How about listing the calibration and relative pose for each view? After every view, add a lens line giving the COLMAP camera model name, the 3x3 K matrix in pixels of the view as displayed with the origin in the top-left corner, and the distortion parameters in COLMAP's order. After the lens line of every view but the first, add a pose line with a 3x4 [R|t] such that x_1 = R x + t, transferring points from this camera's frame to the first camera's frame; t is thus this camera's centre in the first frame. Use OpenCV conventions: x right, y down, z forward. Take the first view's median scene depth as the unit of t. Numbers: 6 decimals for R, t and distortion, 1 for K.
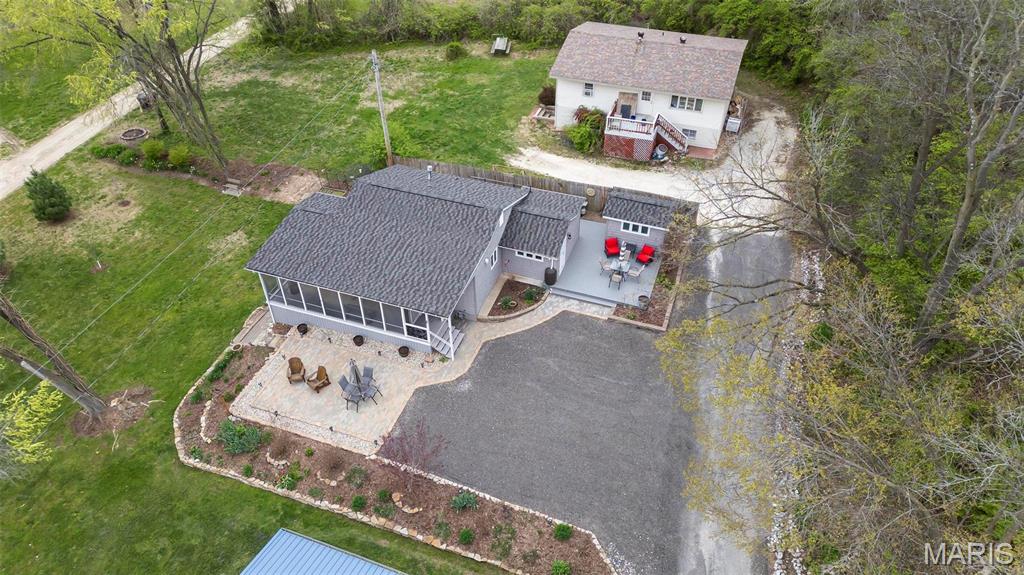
lens RADIAL K [[721.7, 0, 509.3], [0, 721.7, 286.9], [0, 0, 1]] dist [0.044921, -0.024781]
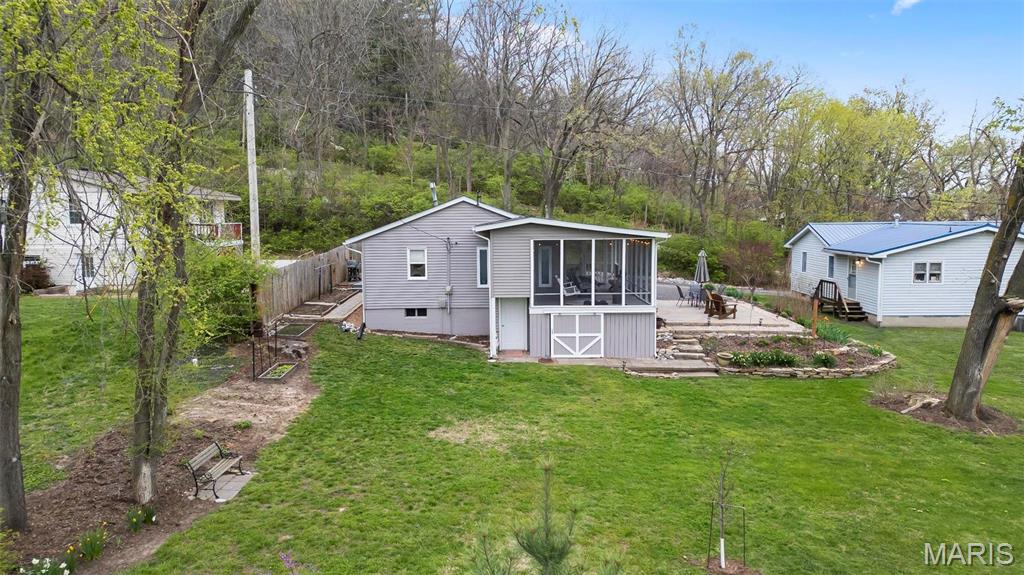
lens RADIAL K [[721.7, 0, 510.3], [0, 721.7, 289.0], [0, 0, 1]] dist [0.044921, -0.024781]
pose [[-0.337033, -0.081481, 0.937960, -0.911633], [0.631485, 0.719357, 0.289399, -0.266140], [-0.698309, 0.689845, -0.190993, 1.219229]]
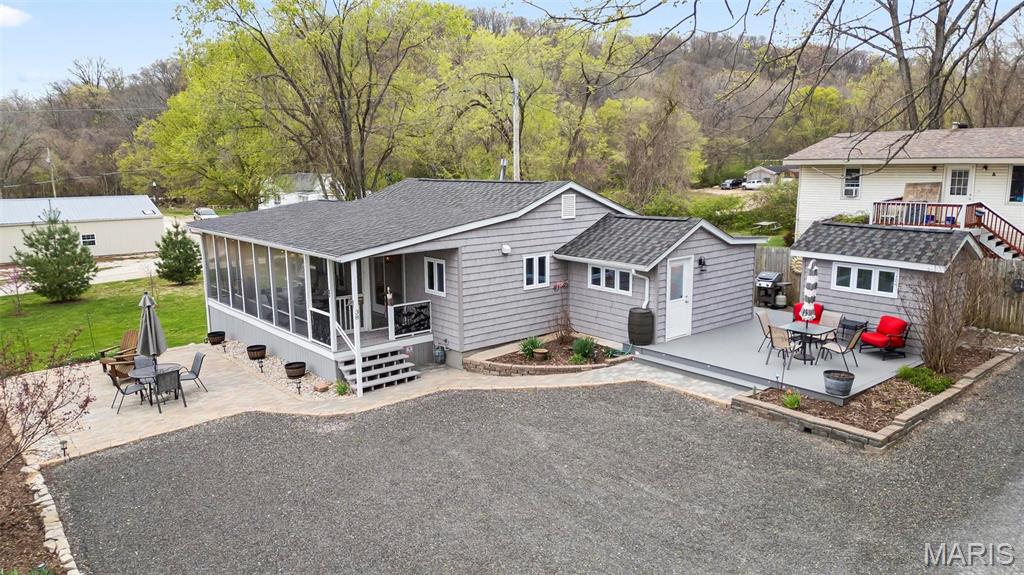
lens RADIAL K [[721.7, 0, 503.0], [0, 721.7, 286.5], [0, 0, 1]] dist [0.044921, -0.024781]
pose [[0.864201, 0.093710, -0.494343, 0.216653], [-0.333653, 0.842141, -0.423645, 0.199007], [0.376607, 0.531053, 0.759045, 0.611383]]
